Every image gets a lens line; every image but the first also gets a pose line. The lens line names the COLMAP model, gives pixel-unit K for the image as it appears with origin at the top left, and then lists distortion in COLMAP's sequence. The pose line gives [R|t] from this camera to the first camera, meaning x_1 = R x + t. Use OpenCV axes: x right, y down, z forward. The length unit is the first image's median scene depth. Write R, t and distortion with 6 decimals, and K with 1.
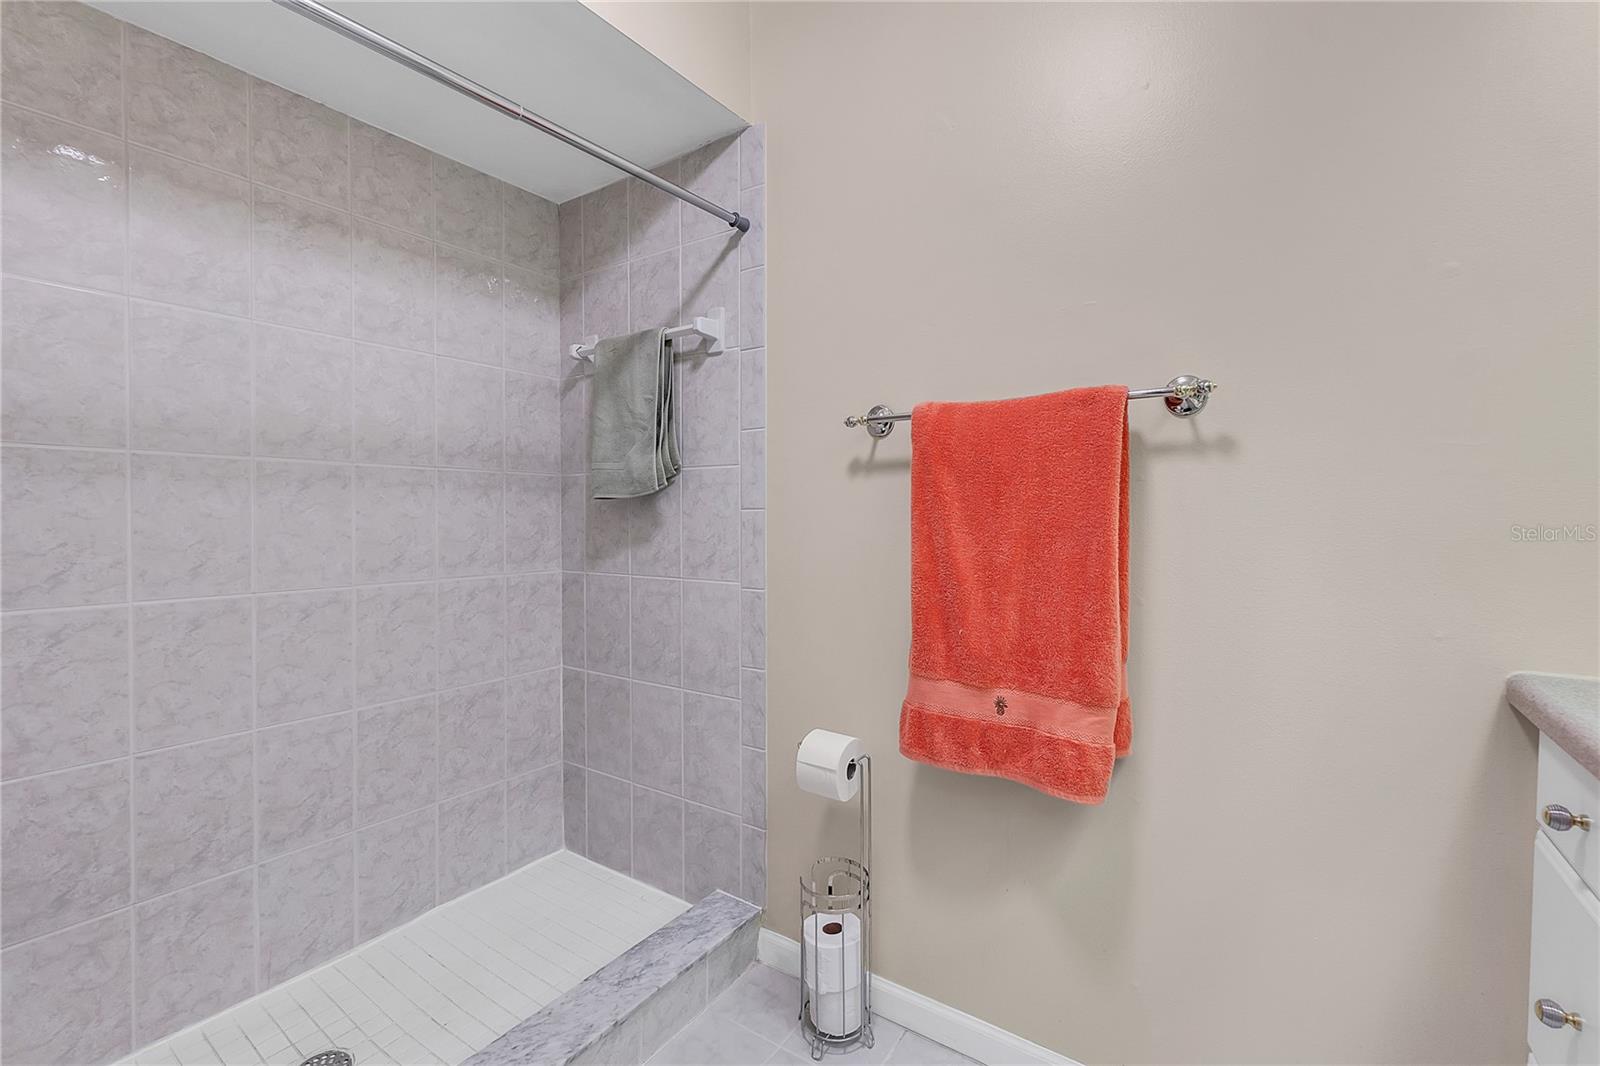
lens RADIAL K [[703.1, 0, 793.3], [0, 703.1, 527.8], [0, 0, 1]] dist [-0.007719, 0.001720]
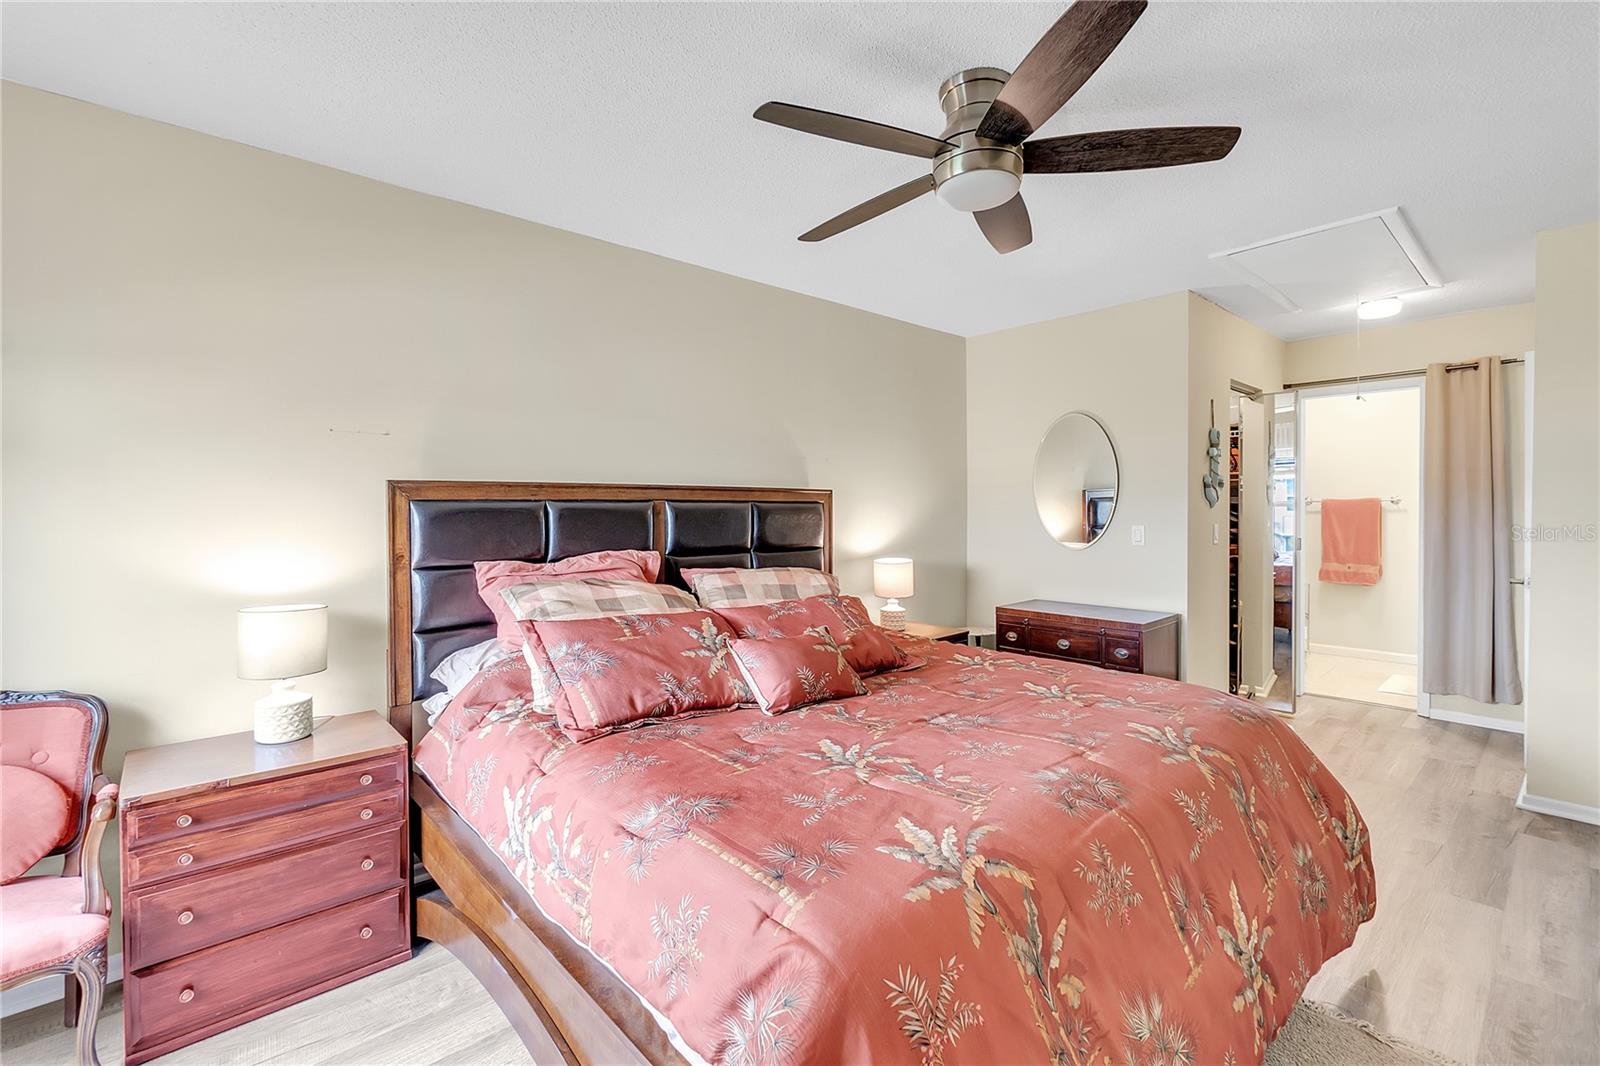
lens RADIAL K [[703.1, 0, 797.6], [0, 703.1, 520.2], [0, 0, 1]] dist [-0.007719, 0.001720]
pose [[0.975777, 0.002296, -0.218754, -1.936304], [-0.006641, 0.999795, -0.019130, 0.054184], [0.218665, 0.020119, 0.975593, -3.704383]]
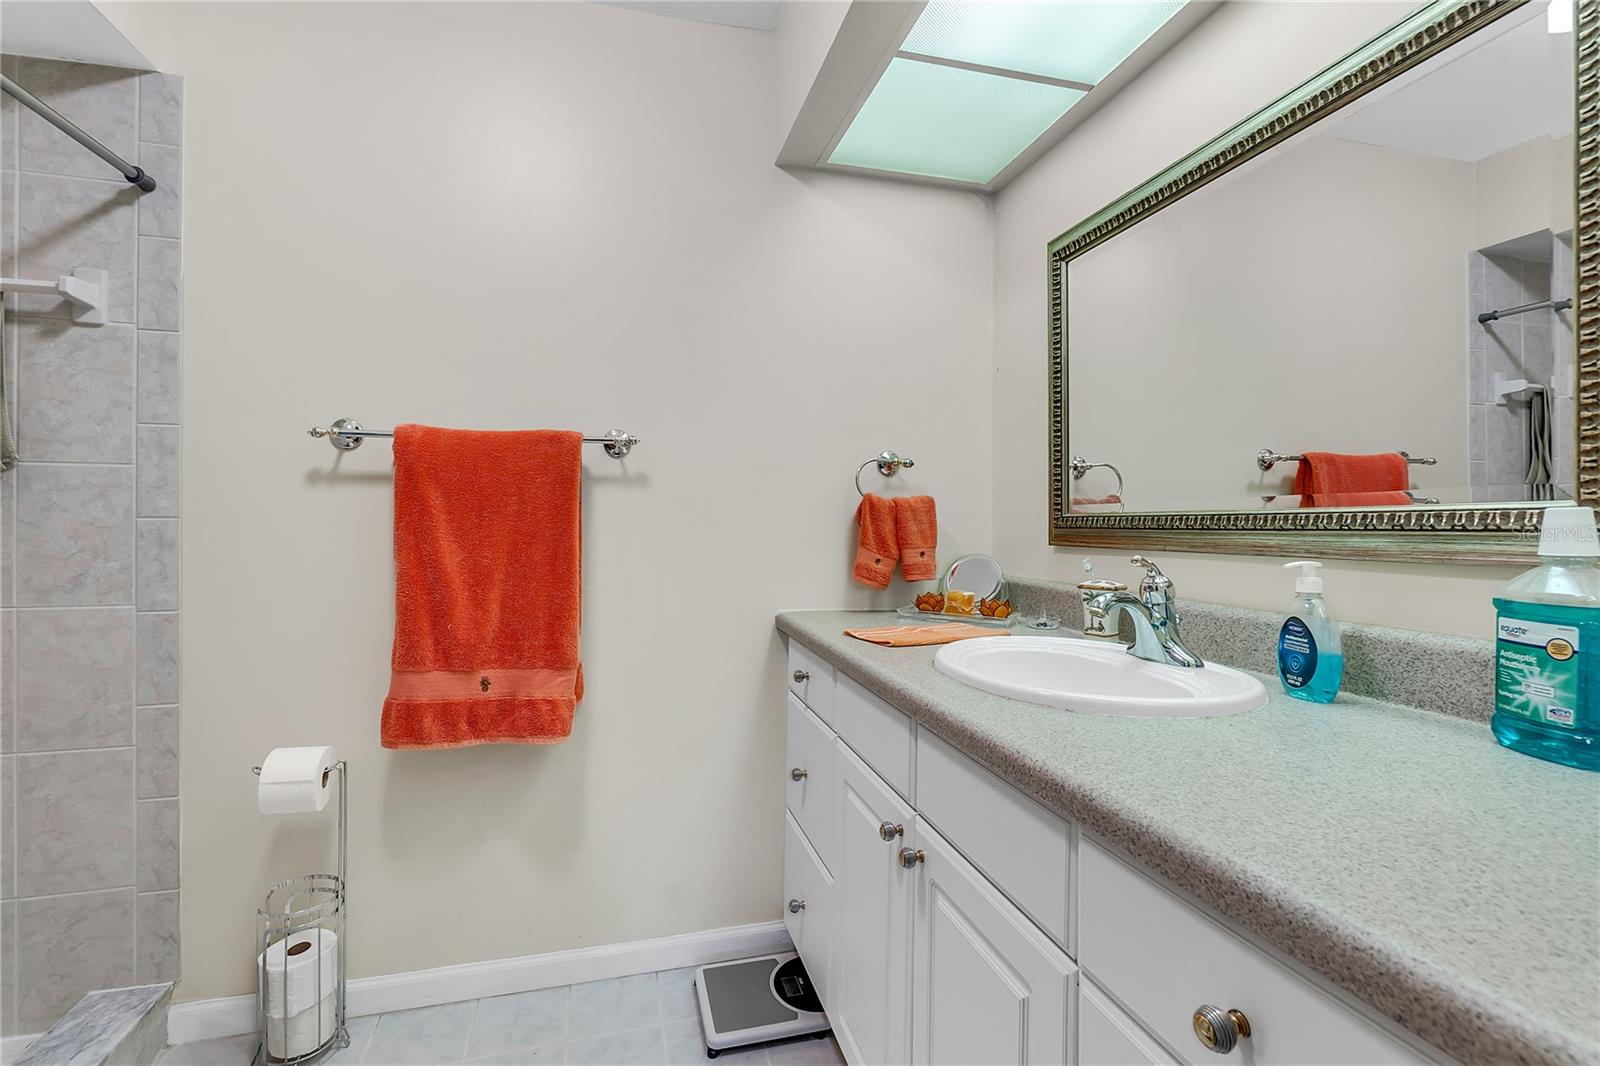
lens RADIAL K [[703.1, 0, 788.0], [0, 703.1, 532.2], [0, 0, 1]] dist [-0.007719, 0.001720]
pose [[0.651042, -0.002618, 0.759038, -0.251866], [0.008737, 0.999954, -0.004045, 0.001326], [-0.758992, 0.009265, 0.651034, -0.165428]]
